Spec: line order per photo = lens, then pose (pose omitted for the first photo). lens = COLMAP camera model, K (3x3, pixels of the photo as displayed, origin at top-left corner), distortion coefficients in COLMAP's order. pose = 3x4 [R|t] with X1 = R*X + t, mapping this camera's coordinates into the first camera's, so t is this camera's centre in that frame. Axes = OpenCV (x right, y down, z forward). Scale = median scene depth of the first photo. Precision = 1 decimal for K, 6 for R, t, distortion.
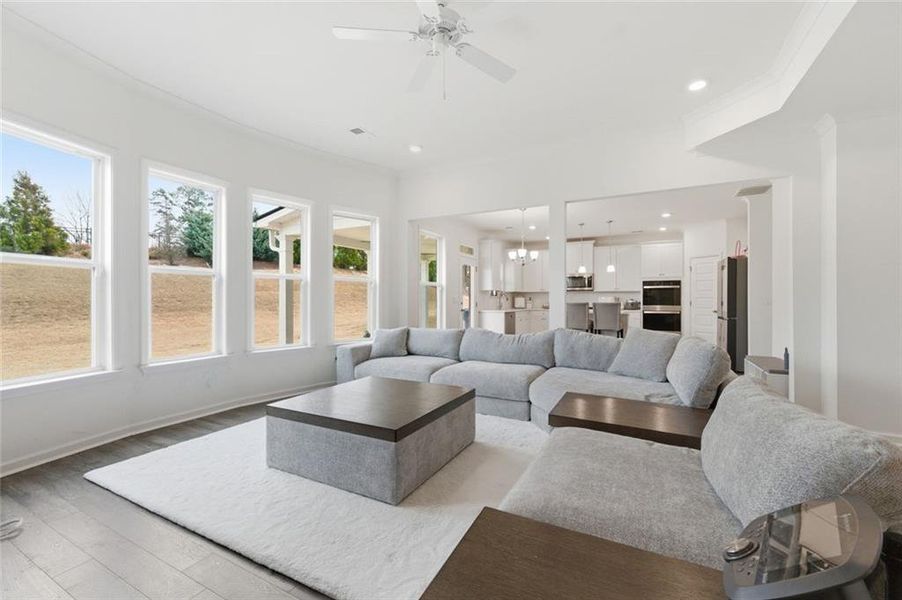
lens RADIAL K [[370.6, 0, 445.2], [0, 370.6, 299.1], [0, 0, 1]] dist [0.002179, -0.000341]
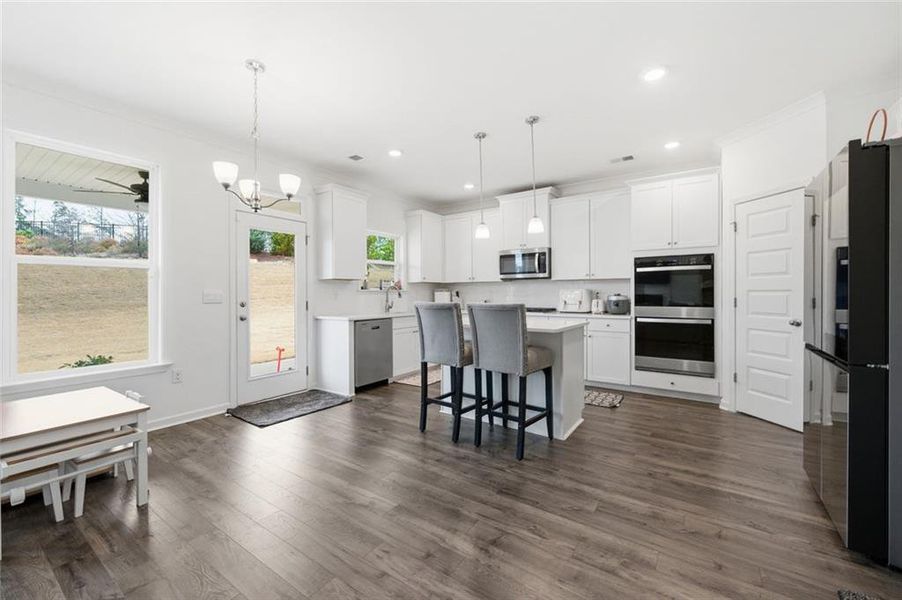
lens RADIAL K [[370.6, 0, 447.5], [0, 370.6, 293.6], [0, 0, 1]] dist [0.002179, -0.000341]
pose [[0.992901, -0.005144, -0.118830, 0.392534], [0.005073, 0.999987, -0.000897, -0.000844], [0.118833, 0.000288, 0.992914, 0.544434]]
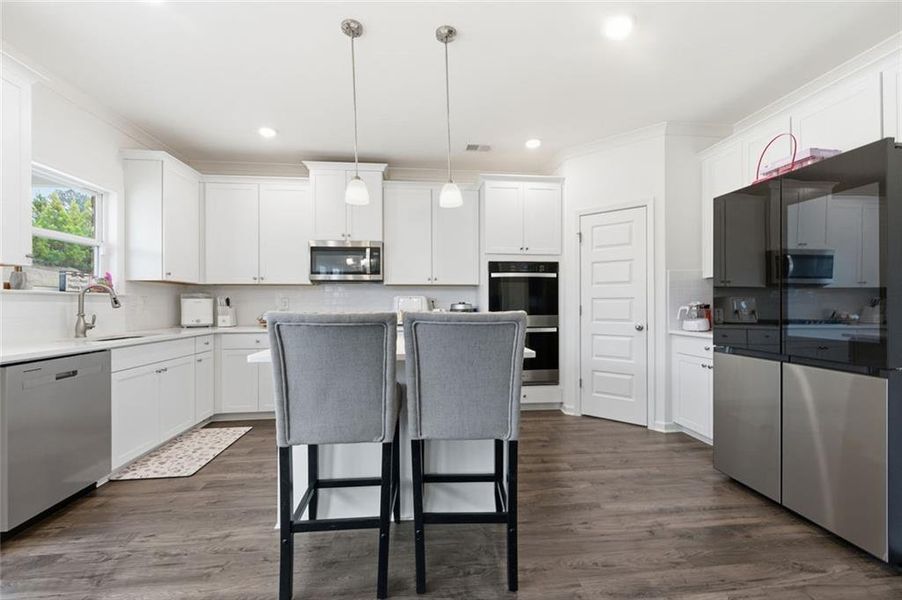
lens RADIAL K [[367.7, 0, 449.4], [0, 367.7, 303.1], [0, 0, 1]] dist [0.002892, -0.000731]
pose [[0.823654, 0.000164, 0.567093, 0.278085], [0.004091, 0.999972, -0.006231, 0.005176], [-0.567078, 0.007452, 0.823630, 0.761551]]
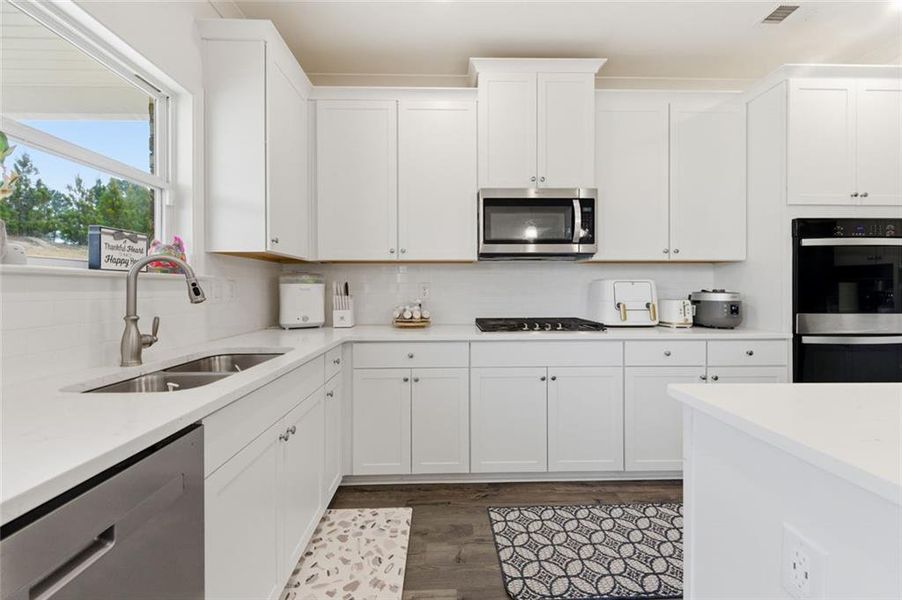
lens RADIAL K [[370.6, 0, 454.7], [0, 370.6, 288.6], [0, 0, 1]] dist [0.002179, -0.000341]
pose [[0.865219, -0.001632, 0.501391, 0.230411], [0.002430, 0.999997, -0.000939, -0.000409], [-0.501388, 0.002031, 0.865220, 1.031966]]
